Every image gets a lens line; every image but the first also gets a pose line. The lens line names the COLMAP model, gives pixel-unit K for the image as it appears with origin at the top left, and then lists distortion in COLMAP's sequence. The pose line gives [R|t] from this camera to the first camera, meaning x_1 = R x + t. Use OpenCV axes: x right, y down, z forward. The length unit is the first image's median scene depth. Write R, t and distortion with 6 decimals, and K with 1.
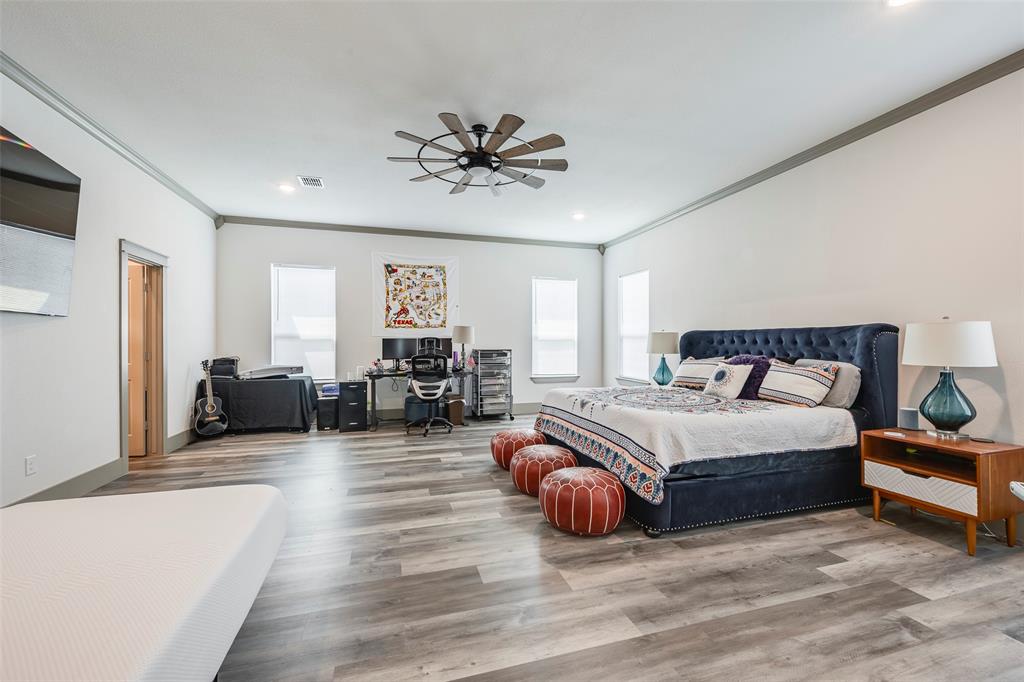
lens RADIAL K [[404.2, 0, 486.3], [0, 404.2, 343.0], [0, 0, 1]] dist [-0.002293, -0.000043]
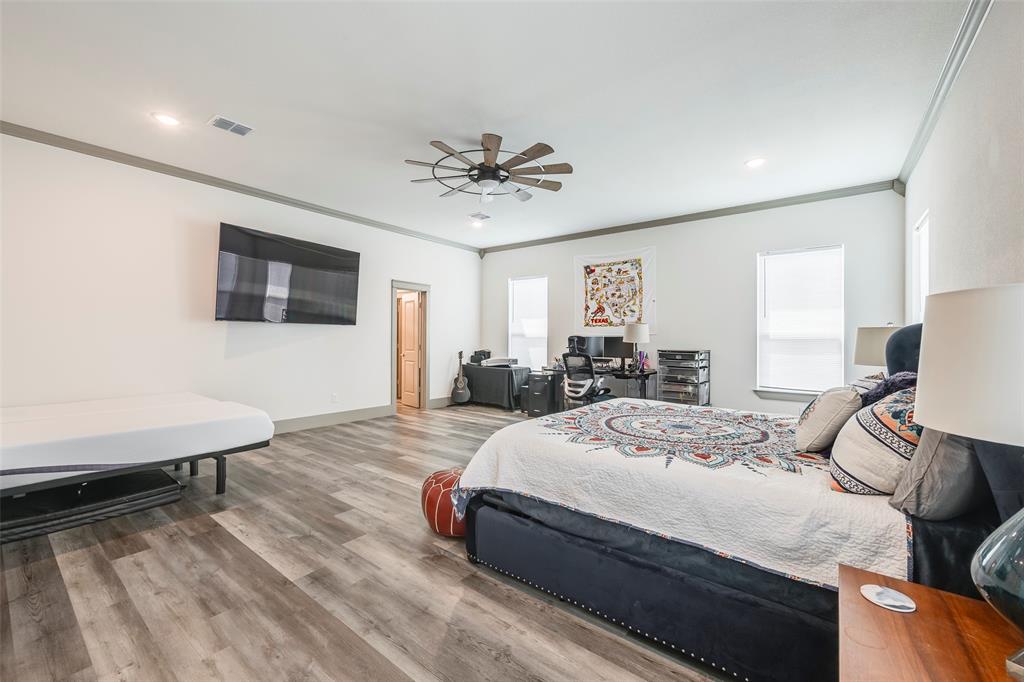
lens RADIAL K [[404.2, 0, 506.0], [0, 404.2, 335.9], [0, 0, 1]] dist [-0.002293, -0.000043]
pose [[0.595521, 0.000246, -0.803340, 0.471542], [-0.010415, 0.999918, -0.007415, -0.003681], [0.803272, 0.012783, 0.595475, 0.211201]]
